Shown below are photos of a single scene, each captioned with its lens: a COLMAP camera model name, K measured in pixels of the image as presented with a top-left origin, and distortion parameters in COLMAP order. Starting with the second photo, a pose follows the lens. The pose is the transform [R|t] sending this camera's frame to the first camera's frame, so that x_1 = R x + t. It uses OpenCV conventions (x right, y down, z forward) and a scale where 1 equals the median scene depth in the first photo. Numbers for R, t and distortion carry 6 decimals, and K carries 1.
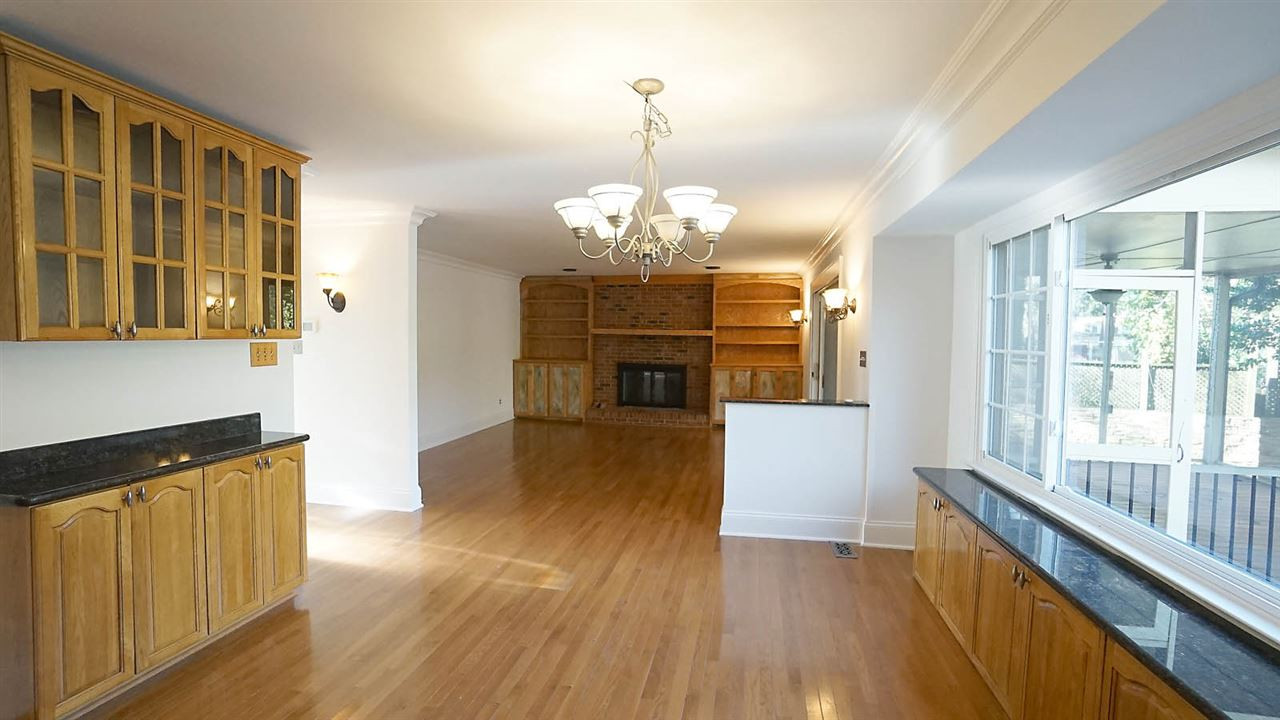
lens RADIAL K [[573.2, 0, 632.9], [0, 573.2, 363.8], [0, 0, 1]] dist [-0.058172, 0.020796]
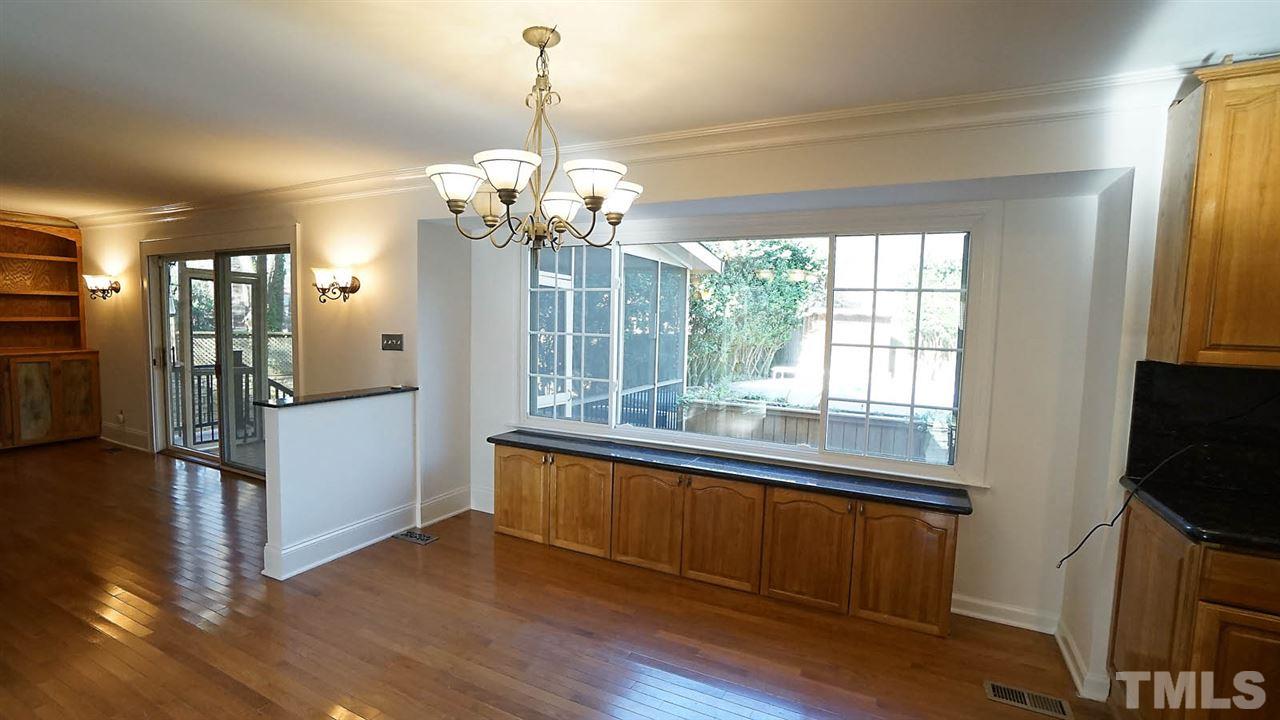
lens RADIAL K [[573.2, 0, 632.9], [0, 573.2, 363.8], [0, 0, 1]] dist [-0.058172, 0.020796]
pose [[0.272523, -0.079131, 0.958890, -0.438744], [0.026015, 0.996854, 0.074871, -0.035941], [-0.961797, 0.004541, 0.273725, 0.357945]]
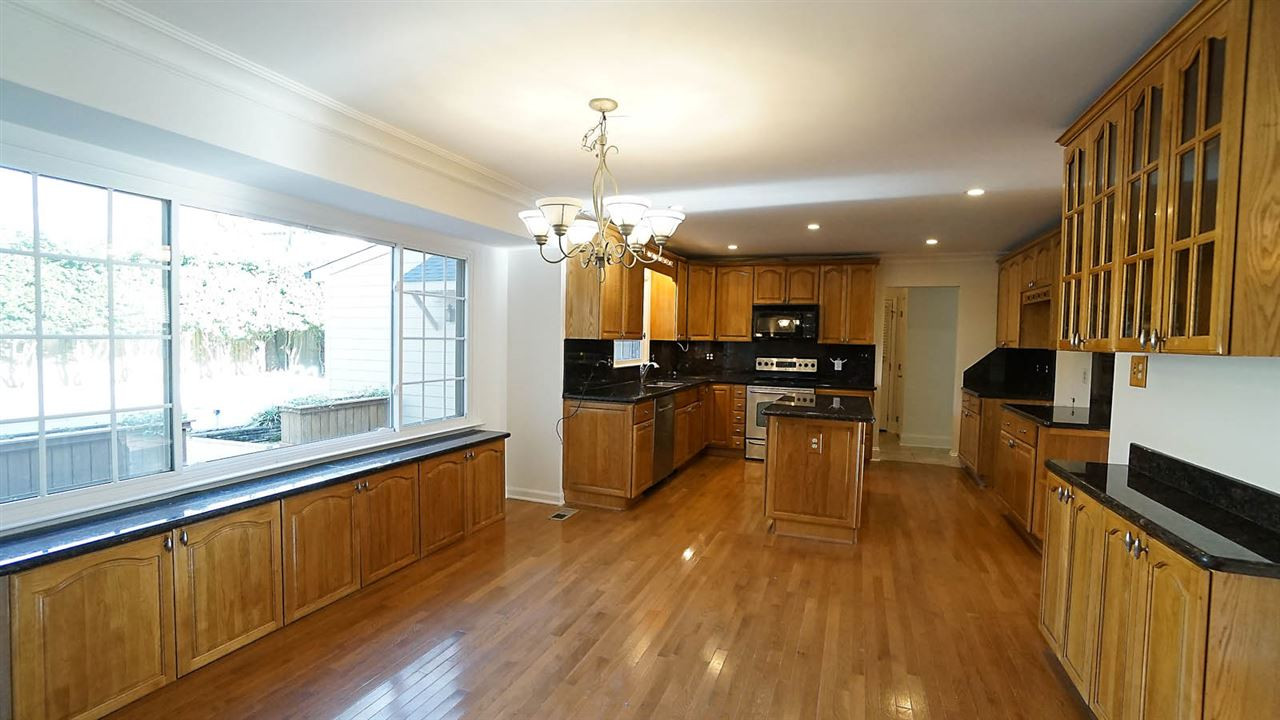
lens RADIAL K [[573.2, 0, 632.9], [0, 573.2, 363.8], [0, 0, 1]] dist [-0.058172, 0.020796]
pose [[-0.983385, -0.040923, 0.176858, -0.144327], [-0.023468, 0.994742, 0.099683, -0.056842], [-0.180008, 0.093876, -0.979175, 1.176045]]
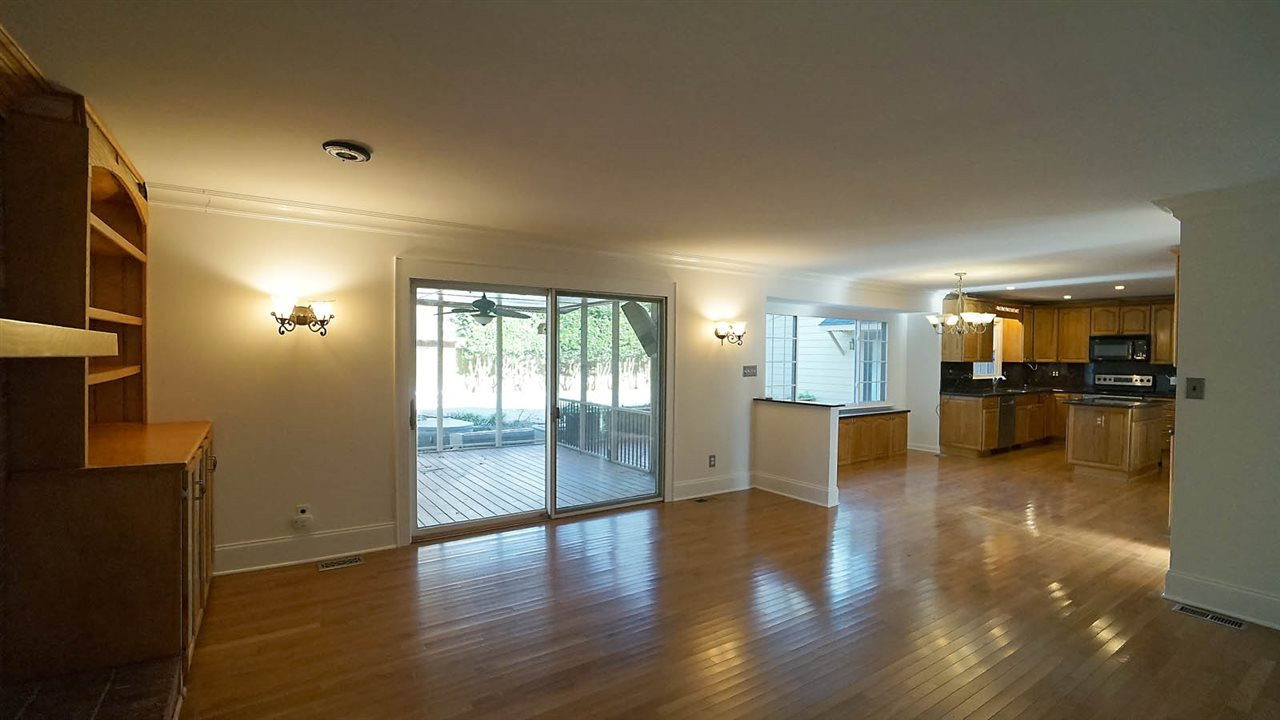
lens RADIAL K [[573.2, 0, 632.9], [0, 573.2, 363.8], [0, 0, 1]] dist [-0.058172, 0.020796]
pose [[-0.709935, -0.033357, 0.703477, -0.469925], [0.017621, 0.997724, 0.065093, -0.138225], [-0.704047, 0.058608, -0.707731, 2.374651]]
